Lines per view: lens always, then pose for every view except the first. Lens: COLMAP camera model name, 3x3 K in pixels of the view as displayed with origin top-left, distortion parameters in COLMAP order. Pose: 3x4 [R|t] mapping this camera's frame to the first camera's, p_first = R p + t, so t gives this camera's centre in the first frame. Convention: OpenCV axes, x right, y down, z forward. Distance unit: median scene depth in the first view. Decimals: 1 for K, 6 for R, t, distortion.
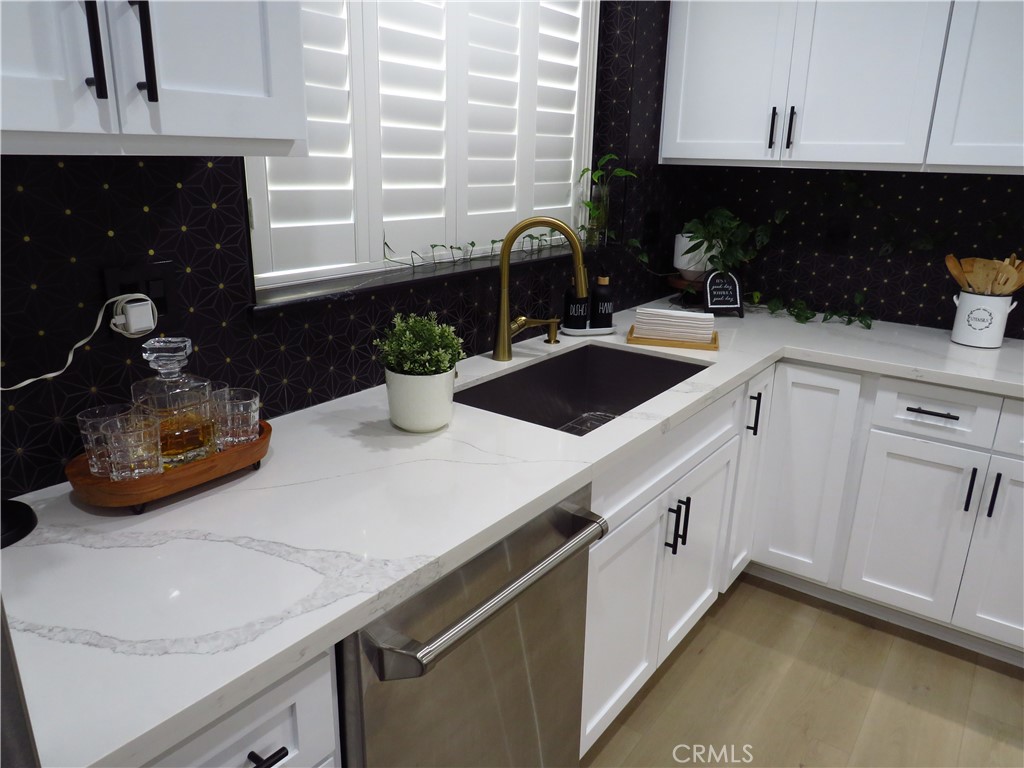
lens RADIAL K [[722.6, 0, 508.4], [0, 722.6, 380.9], [0, 0, 1]] dist [-0.032880, 0.015393]
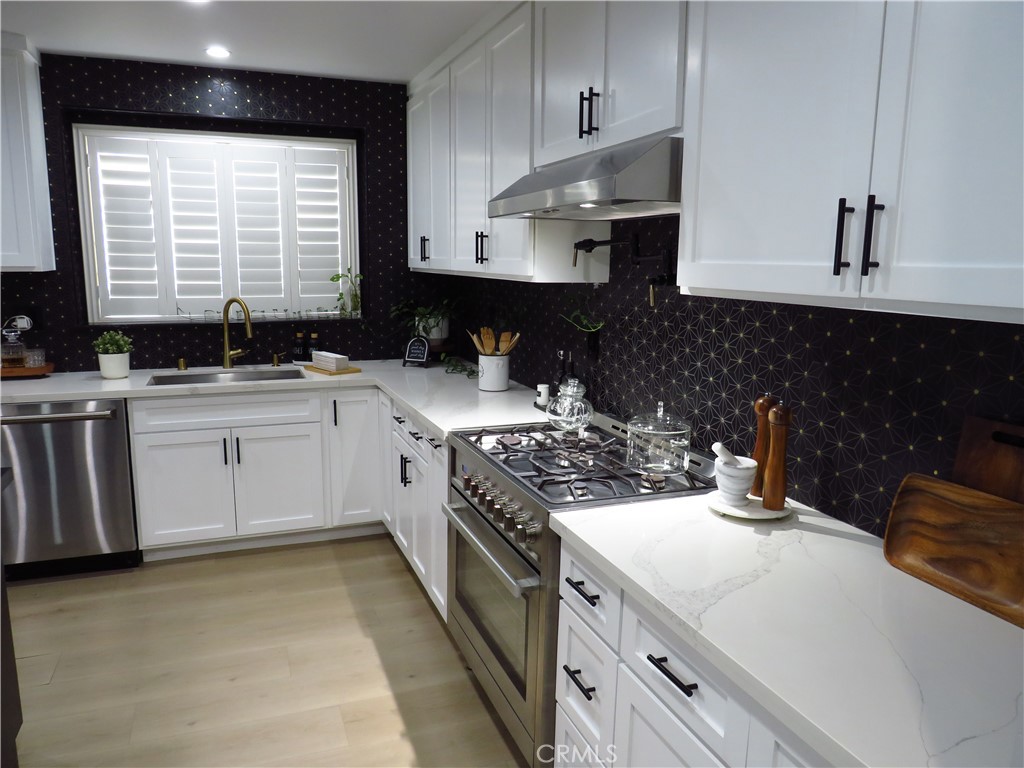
lens RADIAL K [[722.6, 0, 513.8], [0, 722.6, 386.4], [0, 0, 1]] dist [-0.032880, 0.015393]
pose [[0.847716, 0.080531, -0.524301, 1.488720], [-0.149991, 0.984462, -0.091303, 0.072399], [0.508802, 0.156039, 0.846624, -0.232841]]
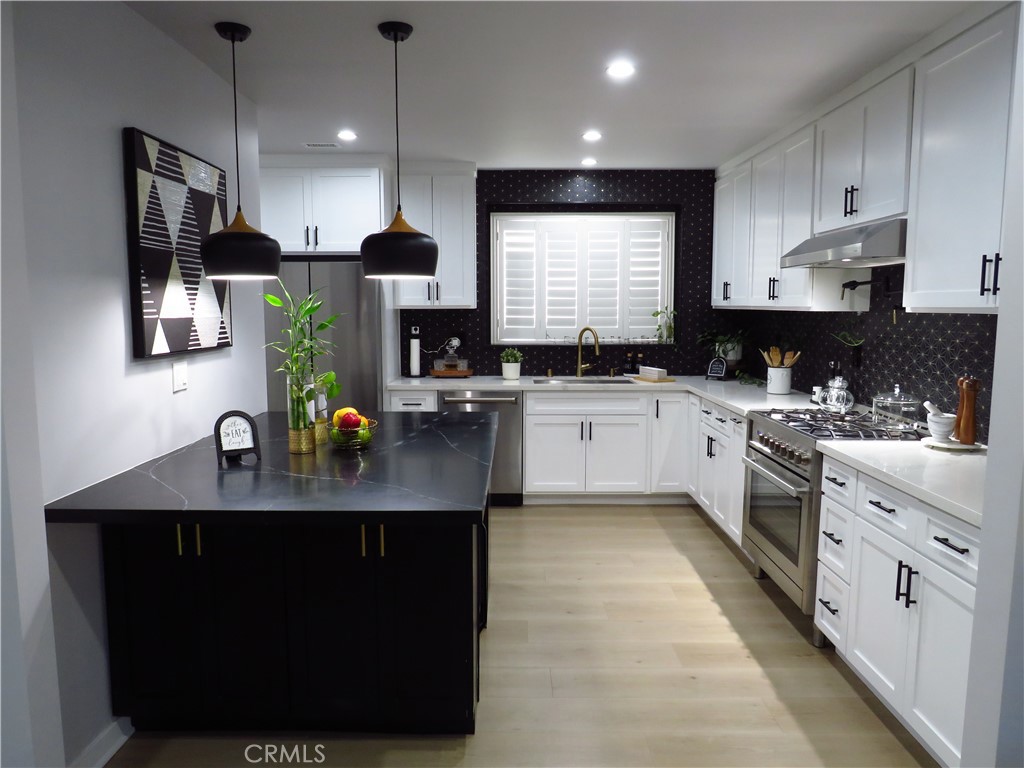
lens RADIAL K [[722.6, 0, 522.1], [0, 722.6, 384.7], [0, 0, 1]] dist [-0.032880, 0.015393]
pose [[0.605407, 0.064728, -0.793280, 1.824758], [-0.221571, 0.970994, -0.089868, 0.263550], [0.764453, 0.230174, 0.602189, -0.744929]]
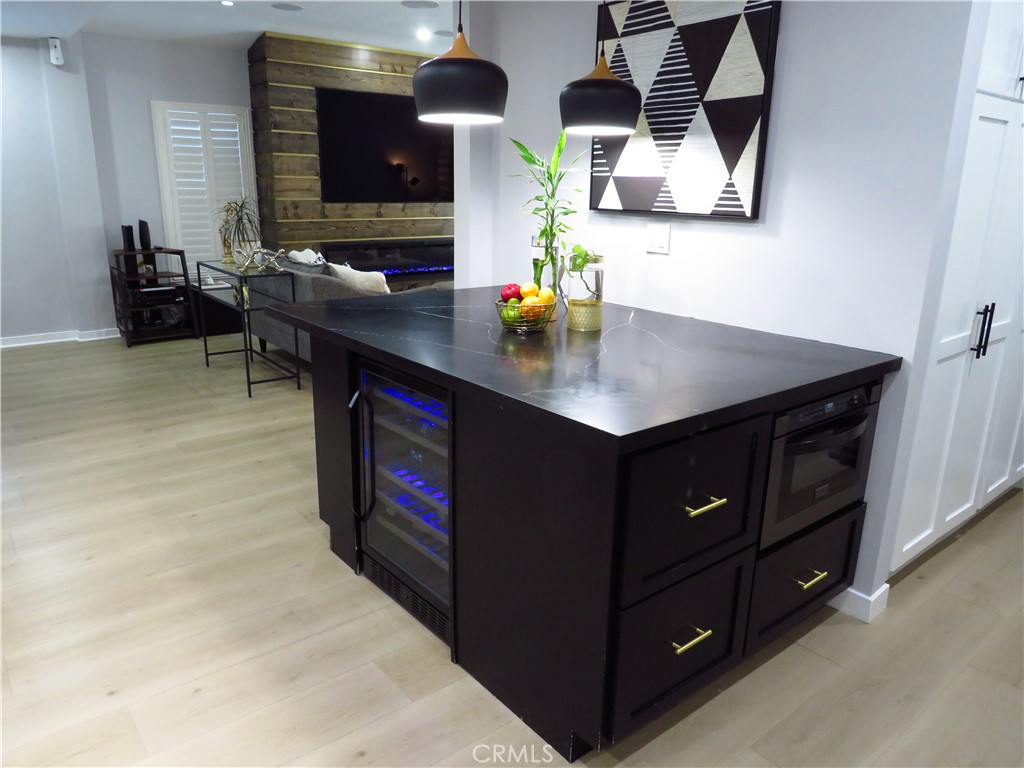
lens RADIAL K [[722.6, 0, 515.8], [0, 722.6, 385.5], [0, 0, 1]] dist [-0.032880, 0.015393]
pose [[-0.969036, -0.099122, 0.226150, 0.425883], [0.039490, 0.841884, 0.538212, -0.186108], [-0.243740, 0.530477, -0.811902, 0.721907]]
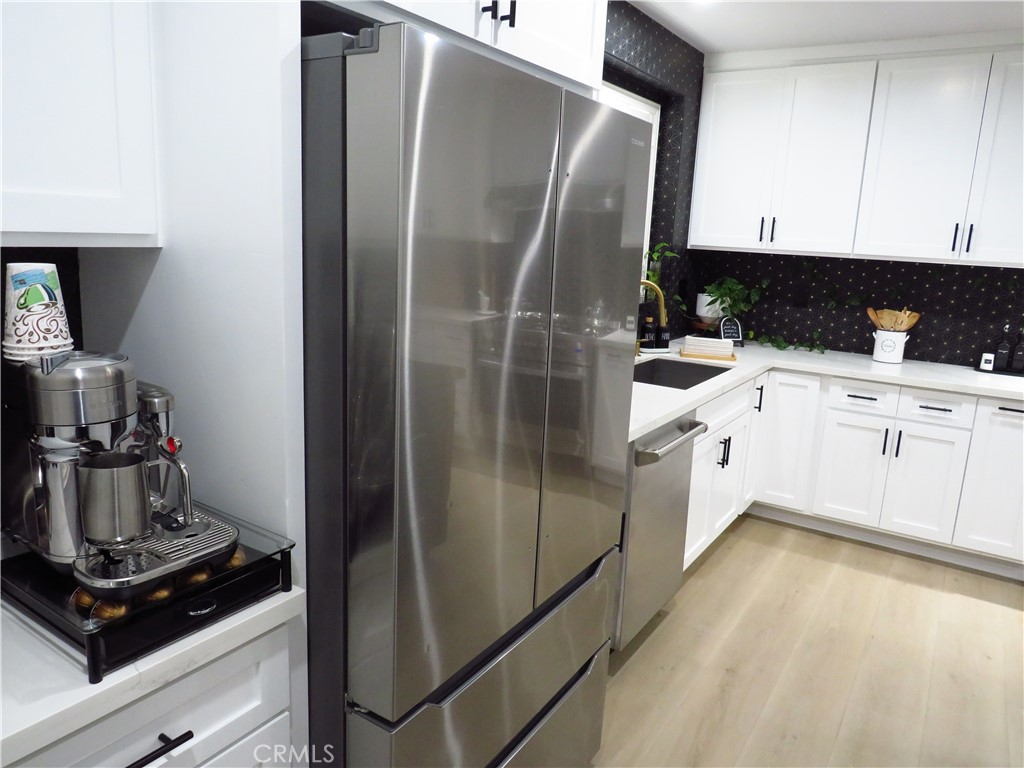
lens RADIAL K [[722.6, 0, 511.0], [0, 722.6, 379.0], [0, 0, 1]] dist [-0.032880, 0.015393]
pose [[0.997836, 0.012098, 0.064630, -0.316872], [-0.005945, 0.995500, -0.094572, 0.150575], [-0.065483, 0.093983, 0.993418, -0.581281]]
